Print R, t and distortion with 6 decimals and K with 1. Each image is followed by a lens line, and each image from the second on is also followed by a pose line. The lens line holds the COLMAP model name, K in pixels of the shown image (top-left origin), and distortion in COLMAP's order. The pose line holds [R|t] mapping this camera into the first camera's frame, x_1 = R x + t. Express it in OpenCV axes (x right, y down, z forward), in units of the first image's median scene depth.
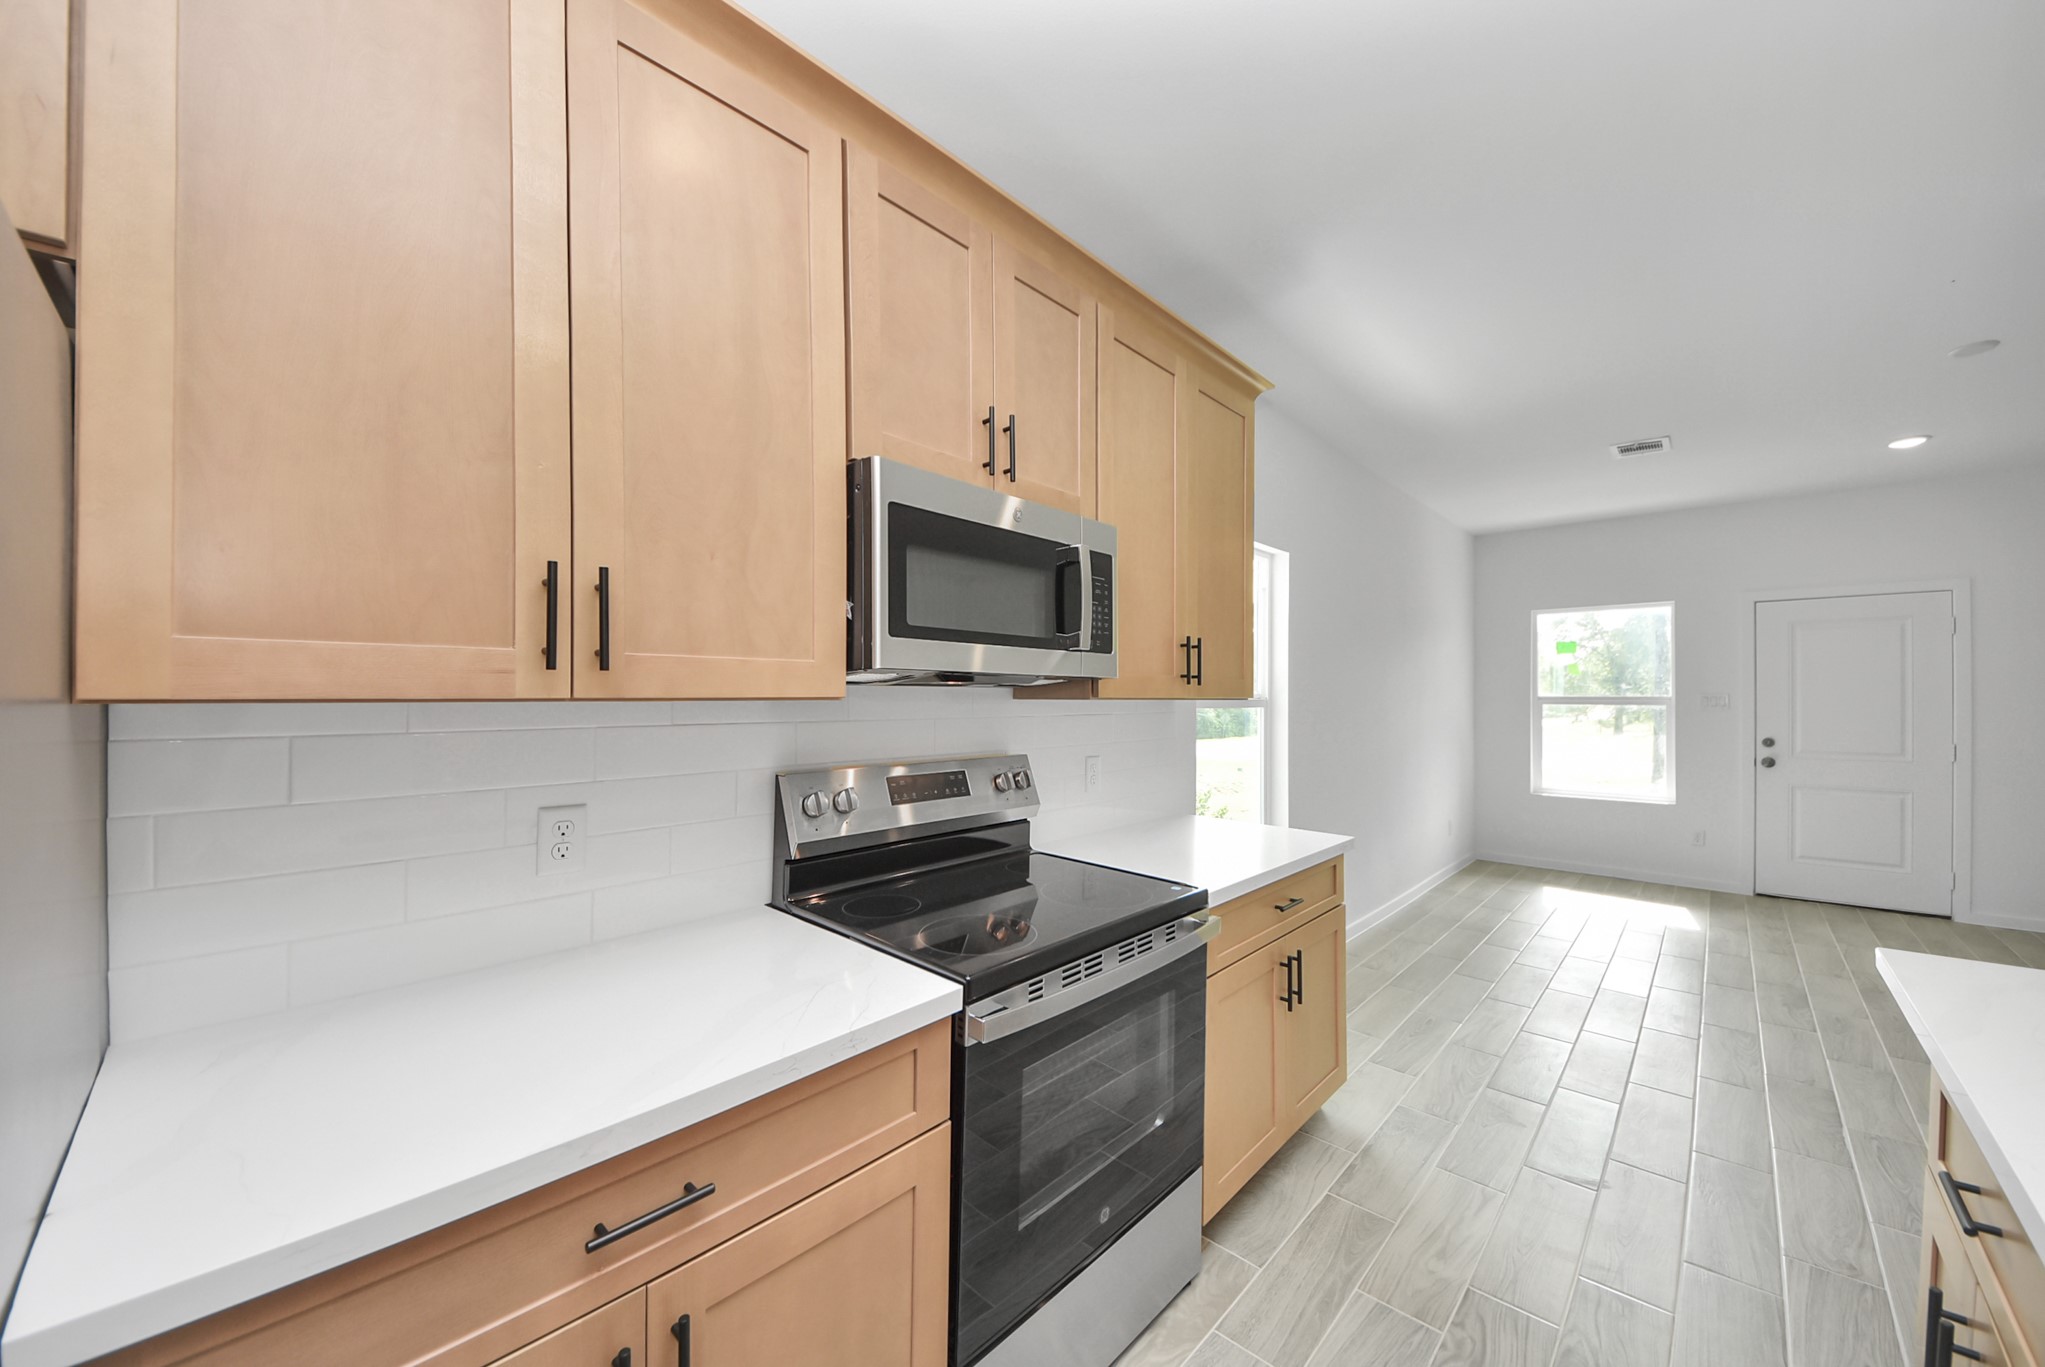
lens RADIAL K [[754.5, 0, 1076.3], [0, 754.5, 691.2], [0, 0, 1]] dist [0.018322, -0.000228]
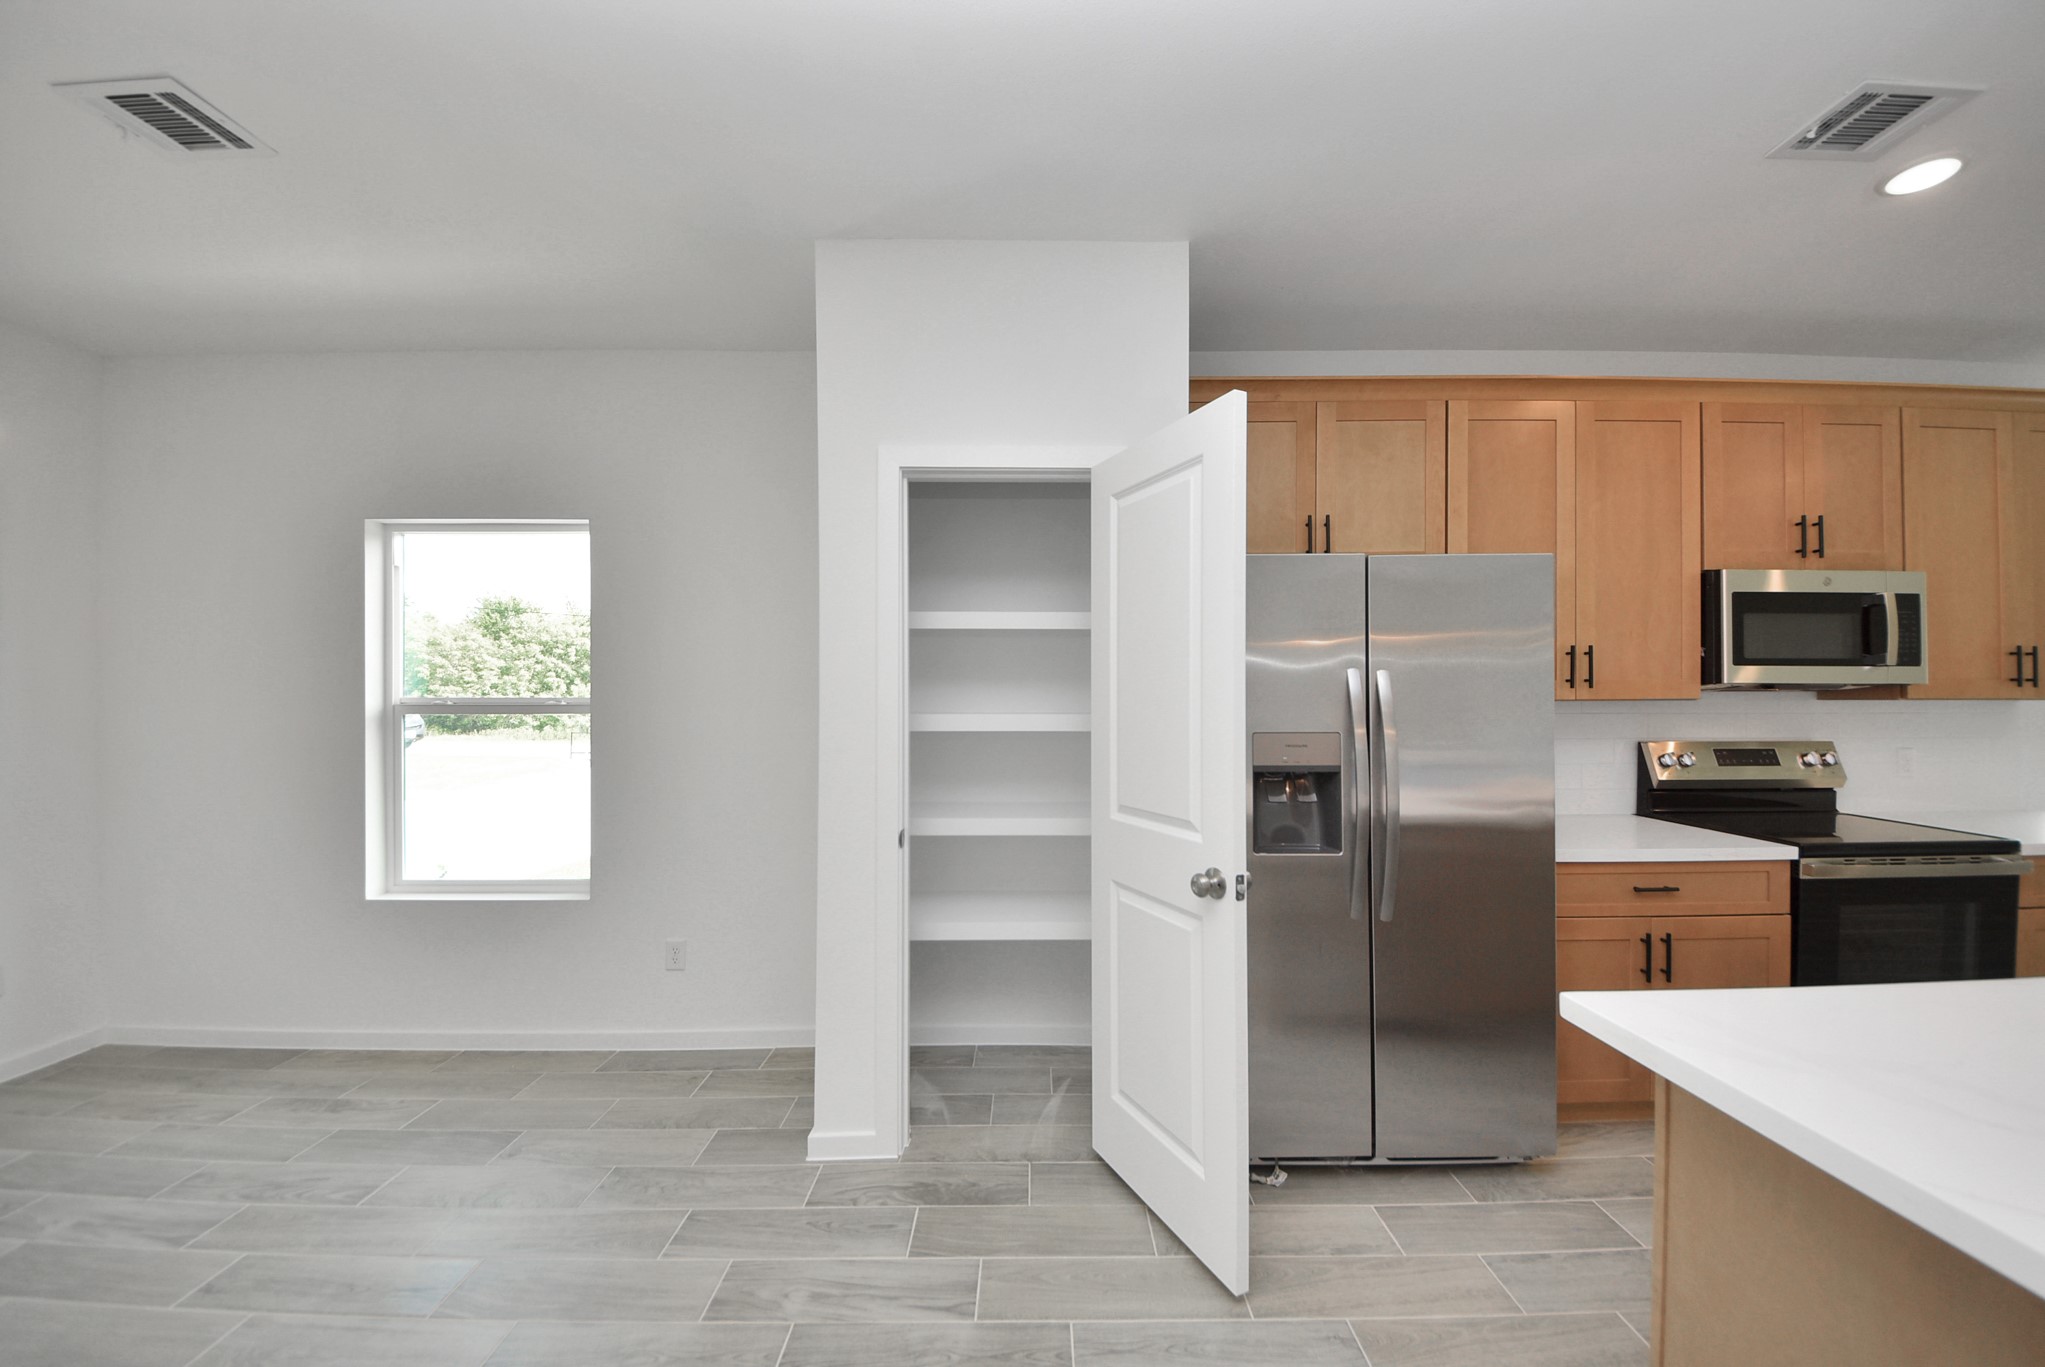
lens RADIAL K [[757.0, 0, 1022.8], [0, 757.0, 696.2], [0, 0, 1]] dist [-0.007516, -0.006430]
pose [[0.647442, -0.007080, -0.762082, 0.012188], [0.008412, 0.999962, -0.002143, -0.005947], [0.762068, -0.005023, 0.647477, -1.089654]]
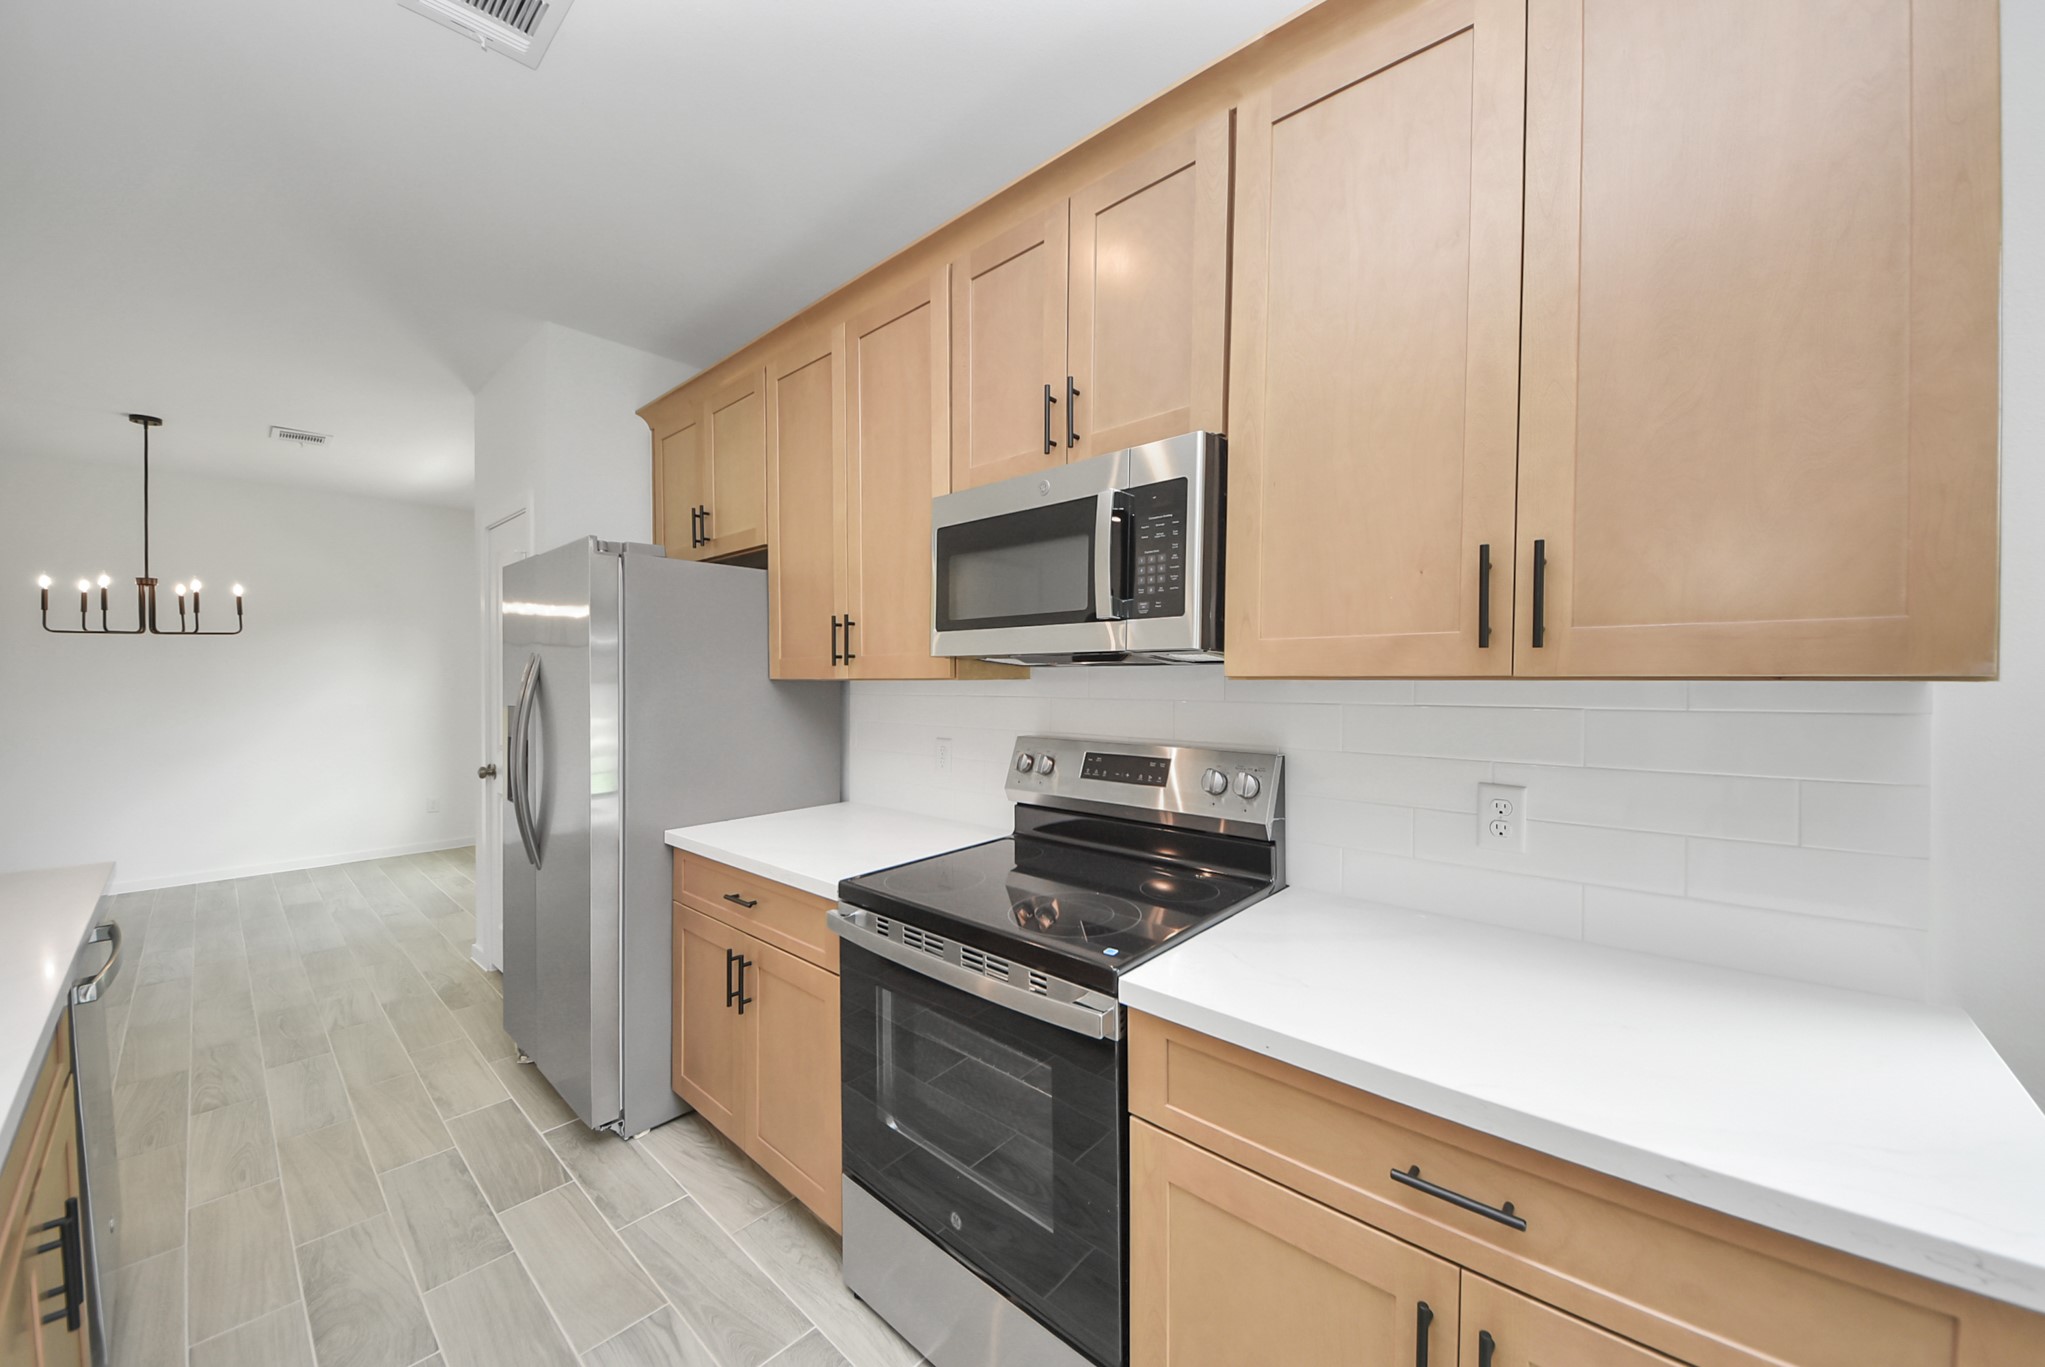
lens RADIAL K [[743.7, 0, 1022.4], [0, 743.7, 674.3], [0, 0, 1]] dist [0.016479, -0.015525]
pose [[-0.032660, -0.005738, -0.999450, 0.756782], [0.009409, 0.999937, -0.006048, 0.008227], [0.999422, -0.009601, -0.032604, 0.874703]]
